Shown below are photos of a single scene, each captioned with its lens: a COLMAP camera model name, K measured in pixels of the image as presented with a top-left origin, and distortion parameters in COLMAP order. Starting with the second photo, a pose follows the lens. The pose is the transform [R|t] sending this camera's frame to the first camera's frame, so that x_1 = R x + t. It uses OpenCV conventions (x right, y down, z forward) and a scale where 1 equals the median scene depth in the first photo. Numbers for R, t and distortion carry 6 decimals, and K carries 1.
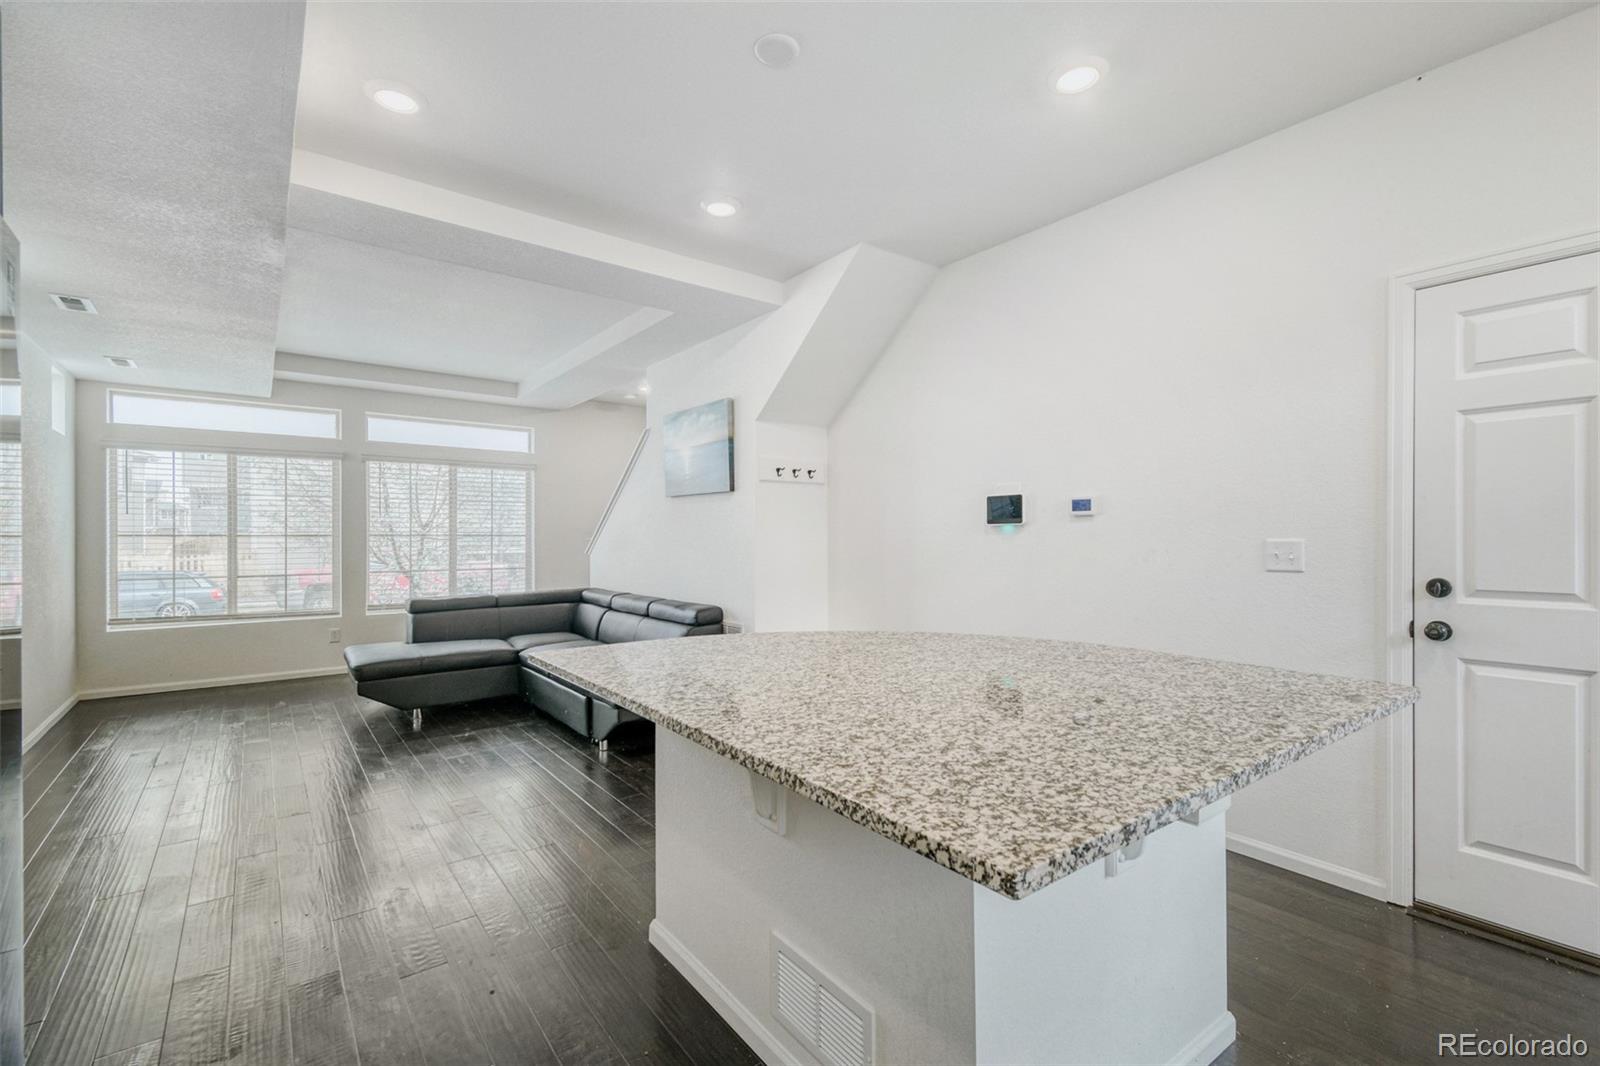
lens RADIAL K [[708.5, 0, 804.1], [0, 708.5, 536.3], [0, 0, 1]] dist [-0.002648, -0.003282]
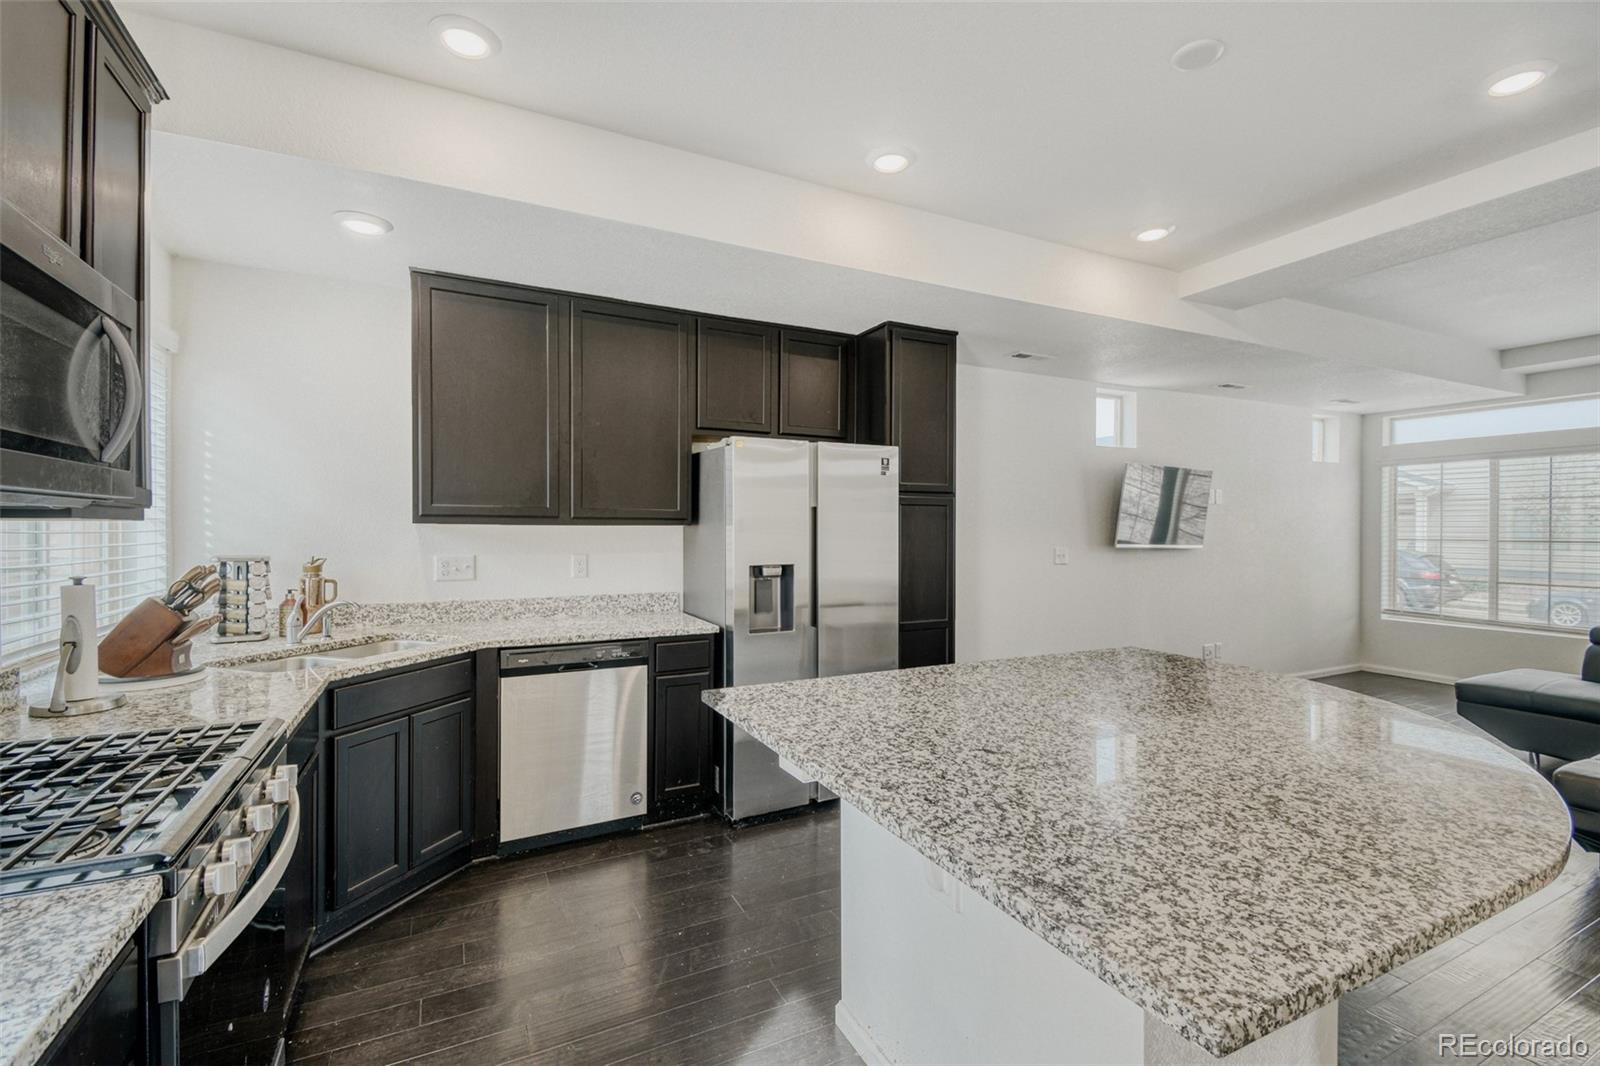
lens RADIAL K [[708.5, 0, 796.5], [0, 708.5, 530.3], [0, 0, 1]] dist [-0.002648, -0.003282]
pose [[-0.198172, 0.004588, -0.980157, 0.378335], [-0.000039, 0.999989, 0.004689, -0.022076], [0.980167, 0.000967, -0.198169, 0.243072]]
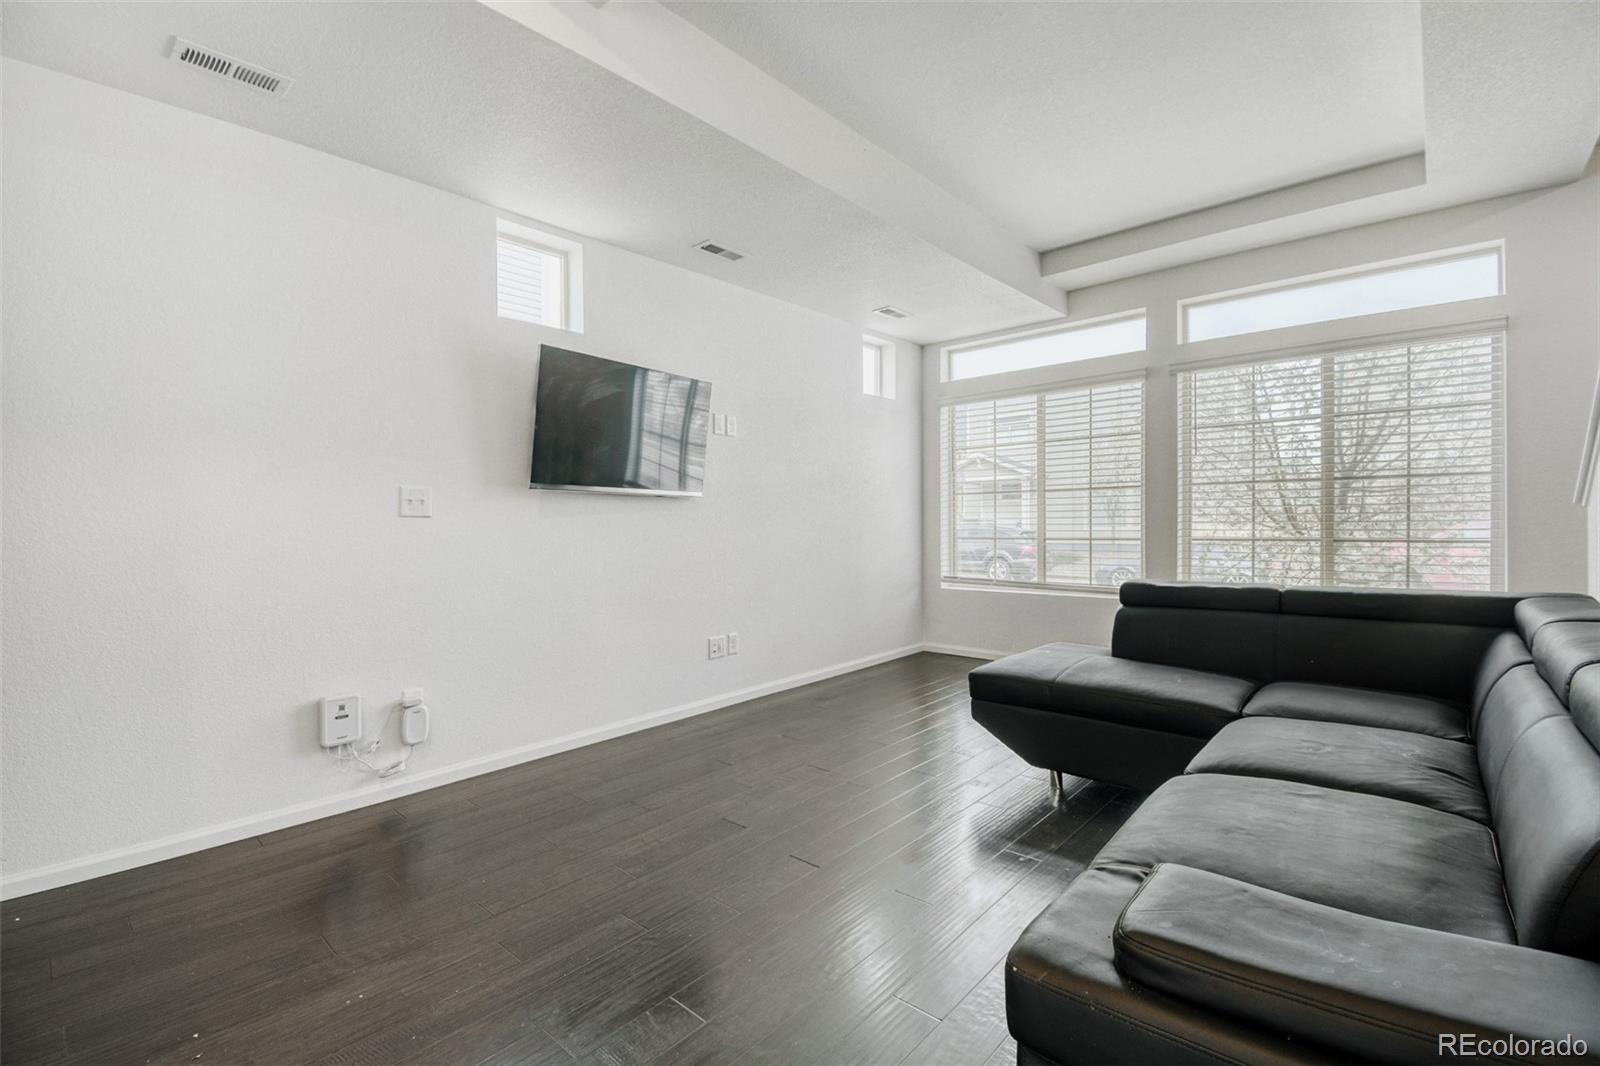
lens RADIAL K [[708.5, 0, 795.5], [0, 708.5, 528.4], [0, 0, 1]] dist [-0.002648, -0.003282]
pose [[0.192134, 0.008708, -0.981330, -0.030089], [0.011901, 0.999866, 0.011202, 0.033260], [0.981296, -0.013831, 0.192005, 0.571756]]
